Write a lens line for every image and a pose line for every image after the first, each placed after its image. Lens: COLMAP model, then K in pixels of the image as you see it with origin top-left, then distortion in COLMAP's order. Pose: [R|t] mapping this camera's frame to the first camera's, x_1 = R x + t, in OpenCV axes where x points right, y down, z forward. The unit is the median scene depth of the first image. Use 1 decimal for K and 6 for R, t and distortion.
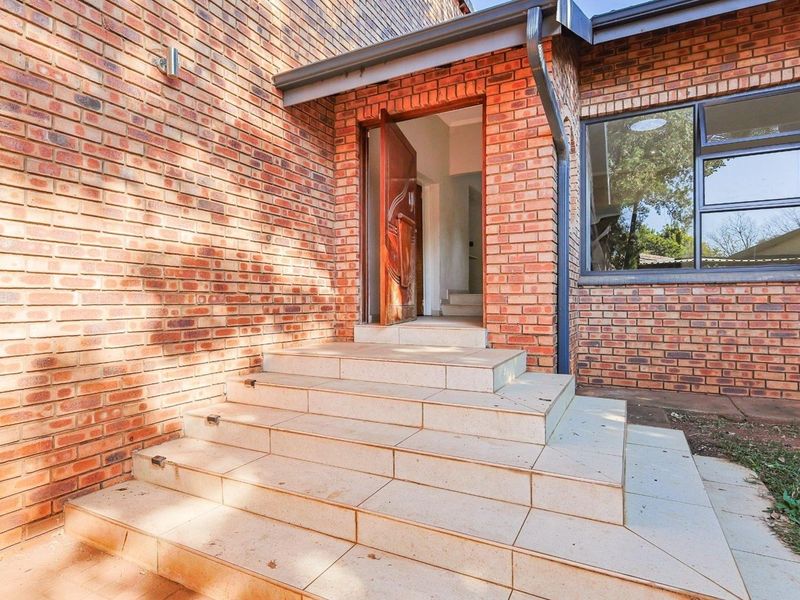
lens RADIAL K [[451.6, 0, 399.9], [0, 451.6, 300.3], [0, 0, 1]] dist [0.002766, -0.000302]
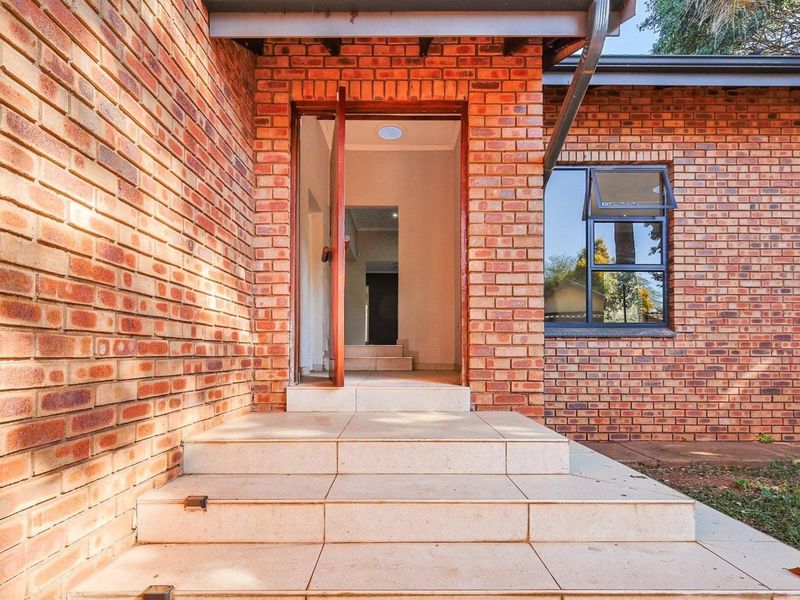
lens RADIAL K [[457.2, 0, 395.2], [0, 457.2, 346.0], [0, 0, 1]] dist [0.003969, 0.001417]
pose [[0.894042, 0.010380, 0.447863, -0.295914], [-0.003955, 0.999875, -0.015279, 0.001737], [-0.447965, 0.011889, 0.893972, 0.321981]]
